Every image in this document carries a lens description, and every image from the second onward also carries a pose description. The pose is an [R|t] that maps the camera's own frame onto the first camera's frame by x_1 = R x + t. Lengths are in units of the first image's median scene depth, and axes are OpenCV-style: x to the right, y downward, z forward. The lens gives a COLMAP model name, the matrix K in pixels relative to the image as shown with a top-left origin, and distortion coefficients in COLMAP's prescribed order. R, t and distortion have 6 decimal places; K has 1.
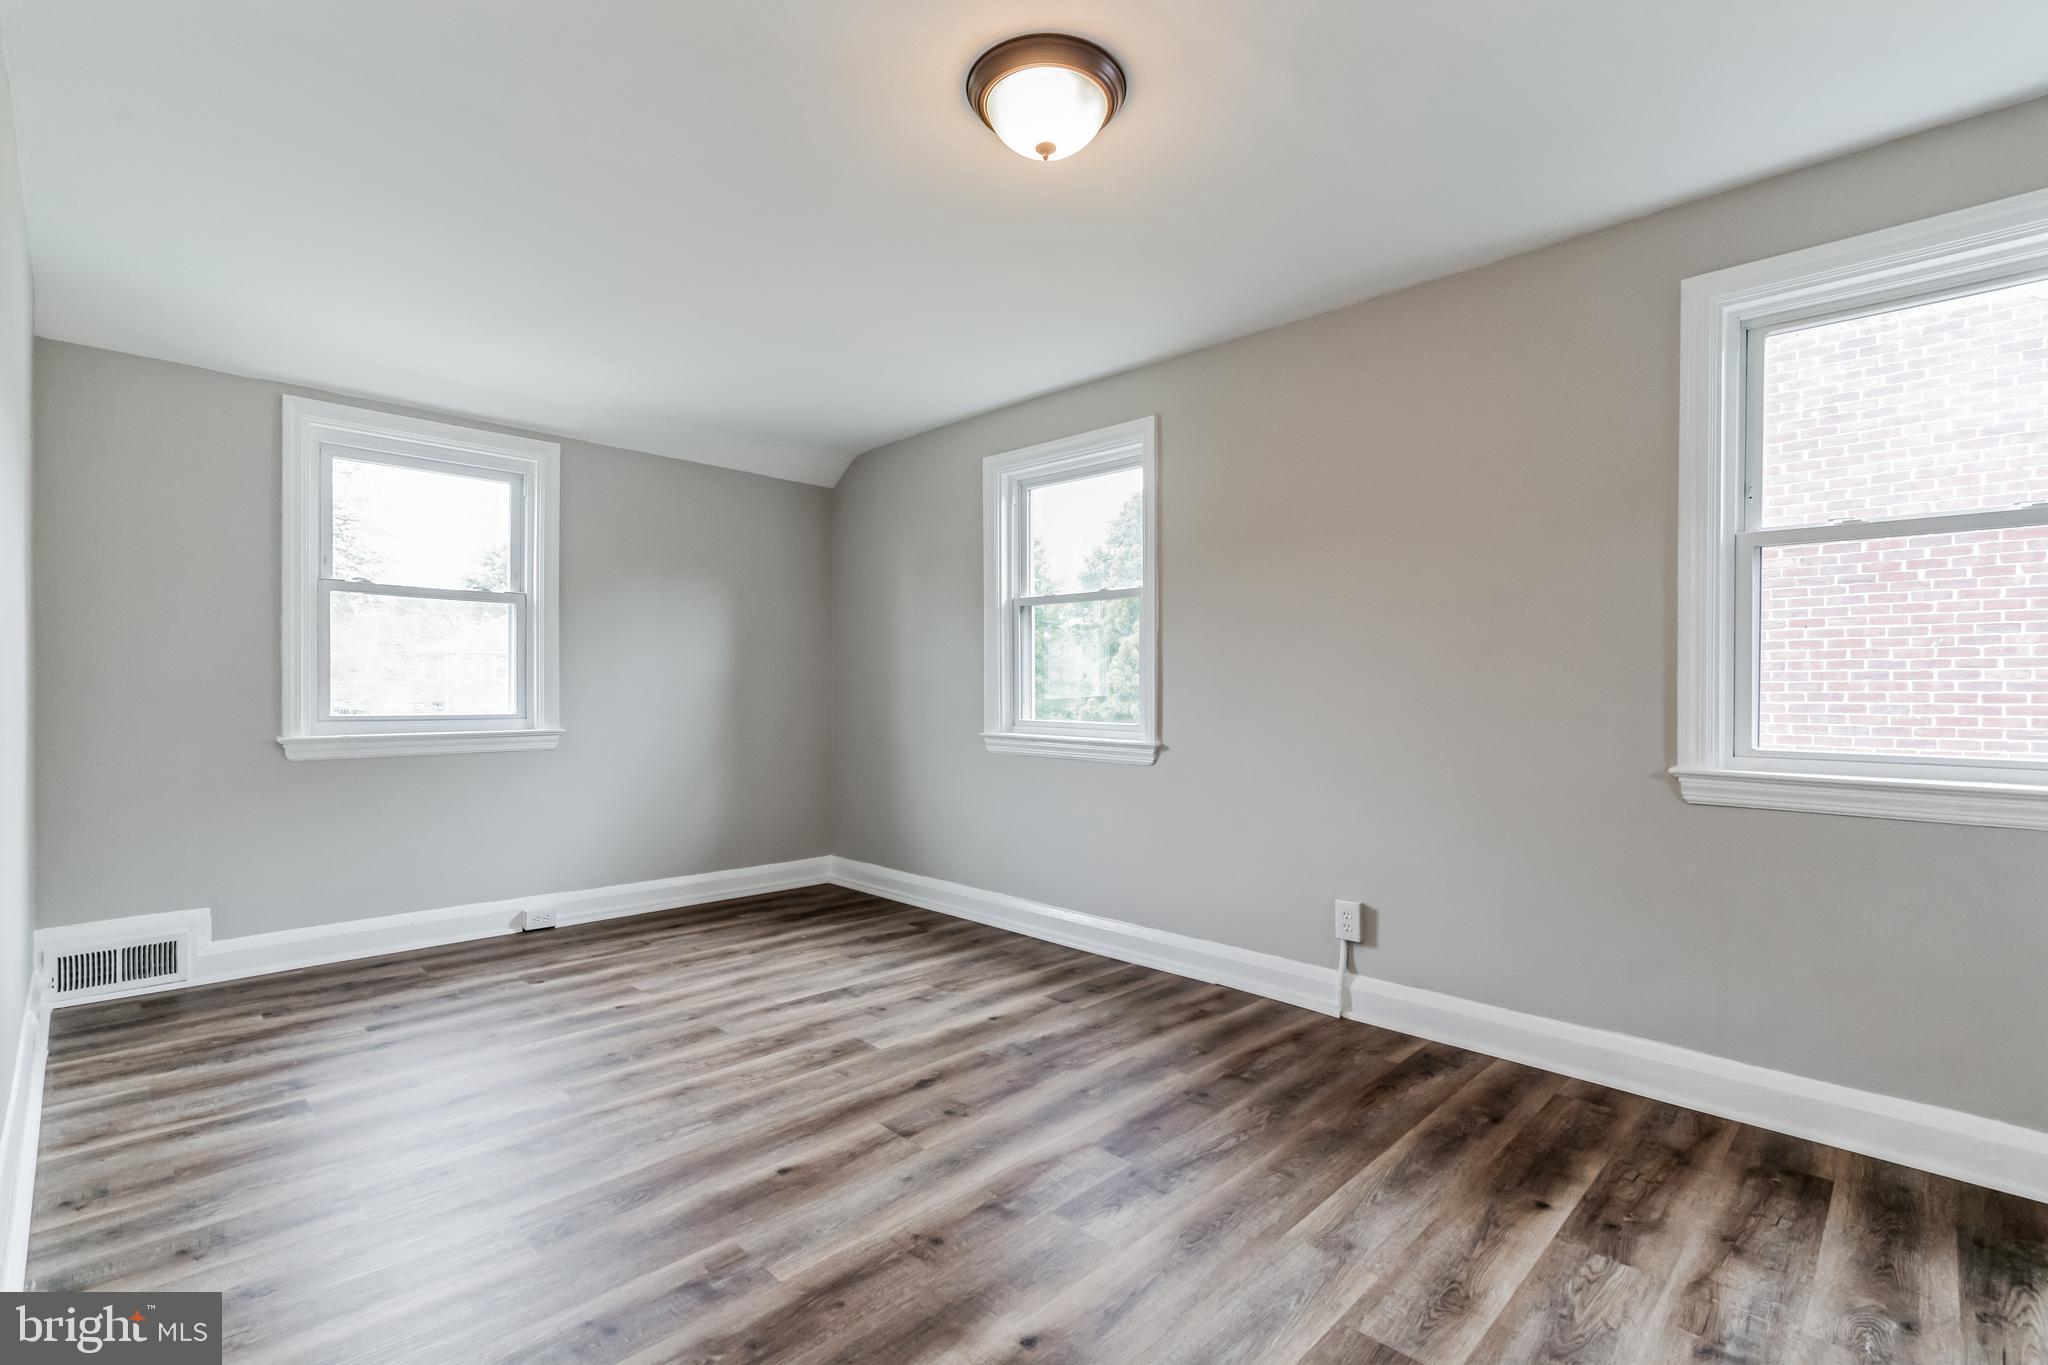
lens RADIAL K [[928.5, 0, 1013.9], [0, 928.5, 673.7], [0, 0, 1]] dist [-0.002726, -0.000339]
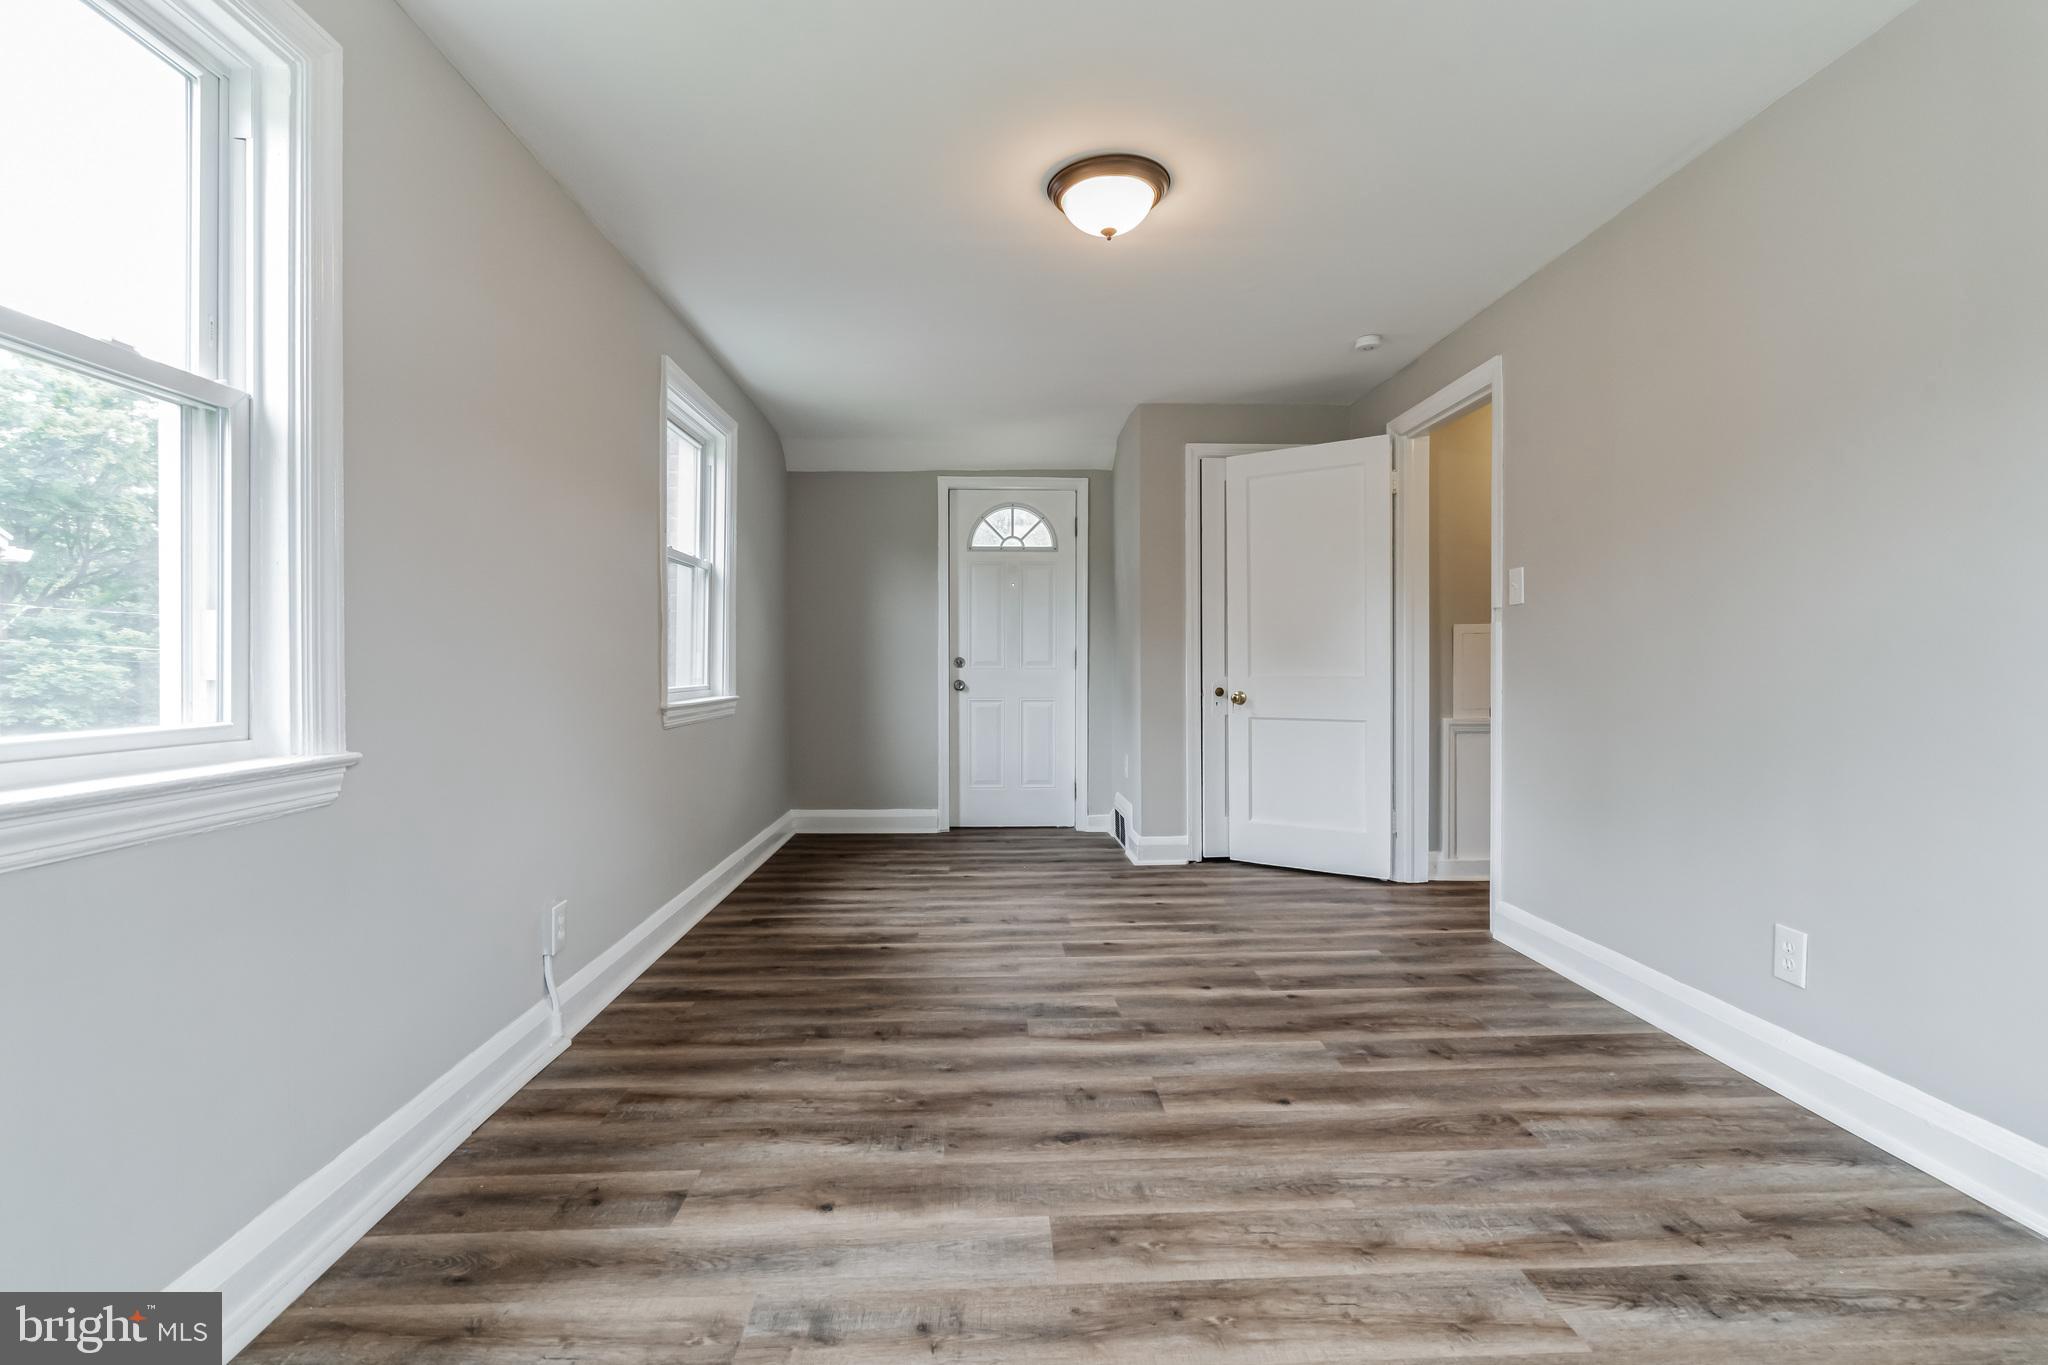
lens RADIAL K [[928.5, 0, 1013.9], [0, 928.5, 673.7], [0, 0, 1]] dist [-0.002726, -0.000339]
pose [[-0.731533, -0.009096, 0.681746, -0.604077], [-0.010703, 0.999941, 0.001857, 0.043052], [-0.681722, -0.005938, -0.731587, 1.625222]]
